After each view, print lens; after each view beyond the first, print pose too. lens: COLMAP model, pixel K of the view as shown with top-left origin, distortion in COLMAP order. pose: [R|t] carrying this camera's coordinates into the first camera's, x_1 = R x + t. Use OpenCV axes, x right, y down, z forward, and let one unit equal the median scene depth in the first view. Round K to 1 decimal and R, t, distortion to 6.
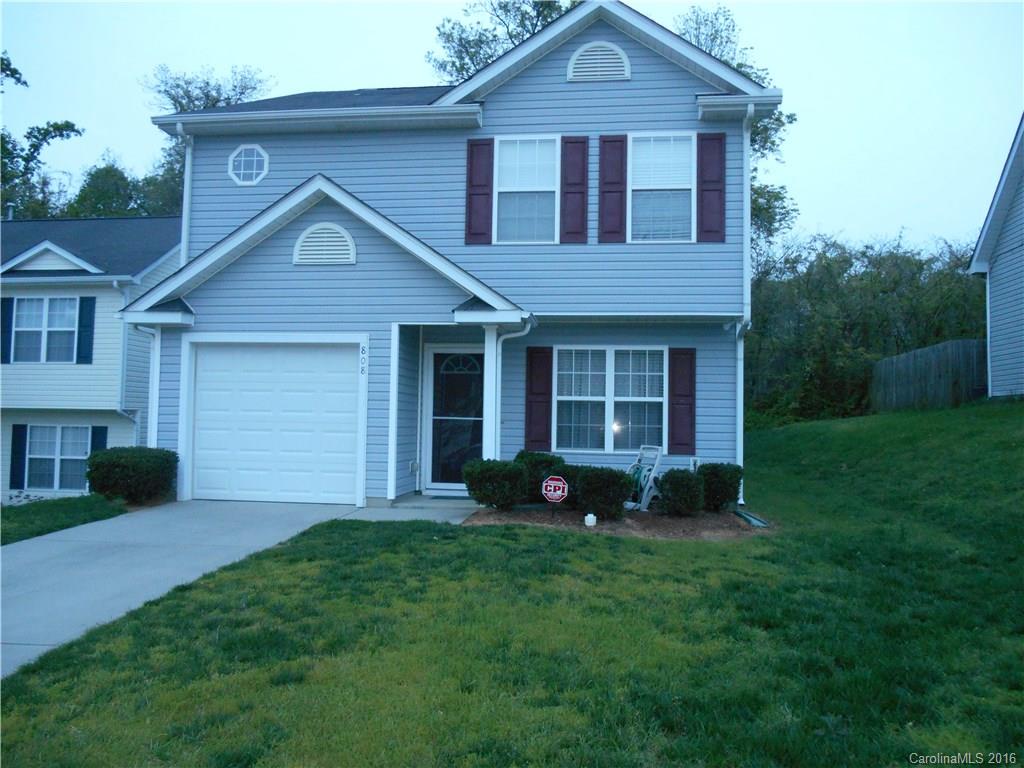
lens RADIAL K [[782.6, 0, 512.0], [0, 782.6, 384.0], [0, 0, 1]] dist [-0.041829, 0.008295]
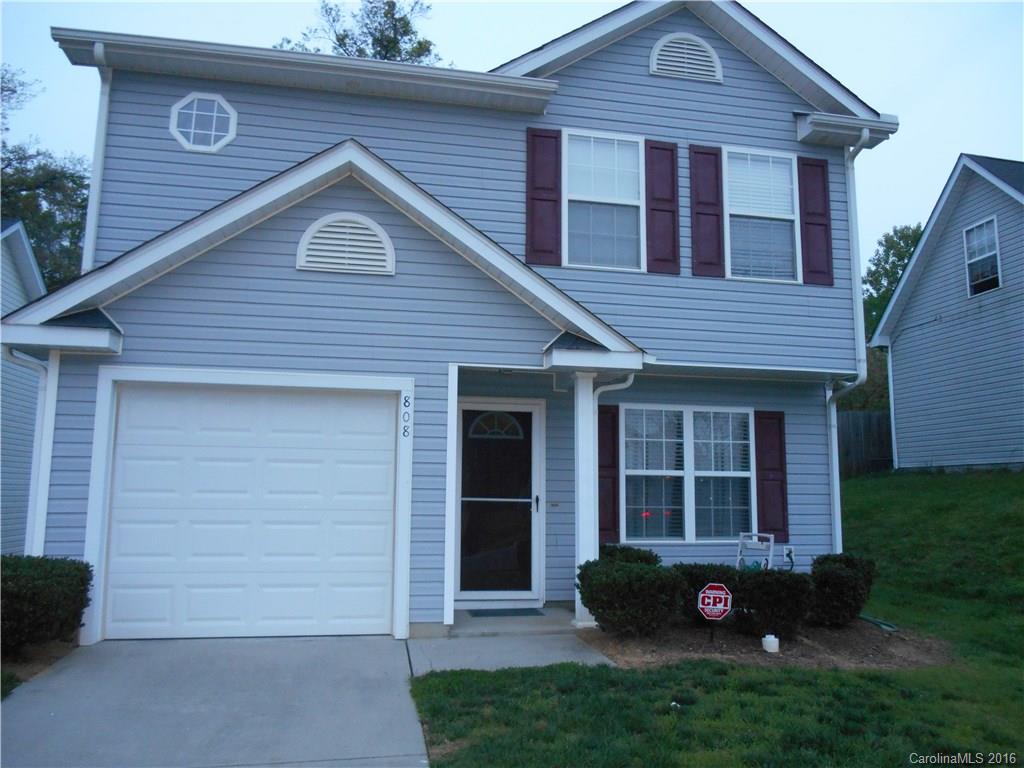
lens RADIAL K [[782.6, 0, 512.0], [0, 782.6, 384.0], [0, 0, 1]] dist [-0.041829, 0.008295]
pose [[0.948773, 0.037188, 0.313762, -0.305085], [-0.010372, 0.996180, -0.086706, -0.000703], [-0.315788, 0.079010, 0.945534, 0.316981]]
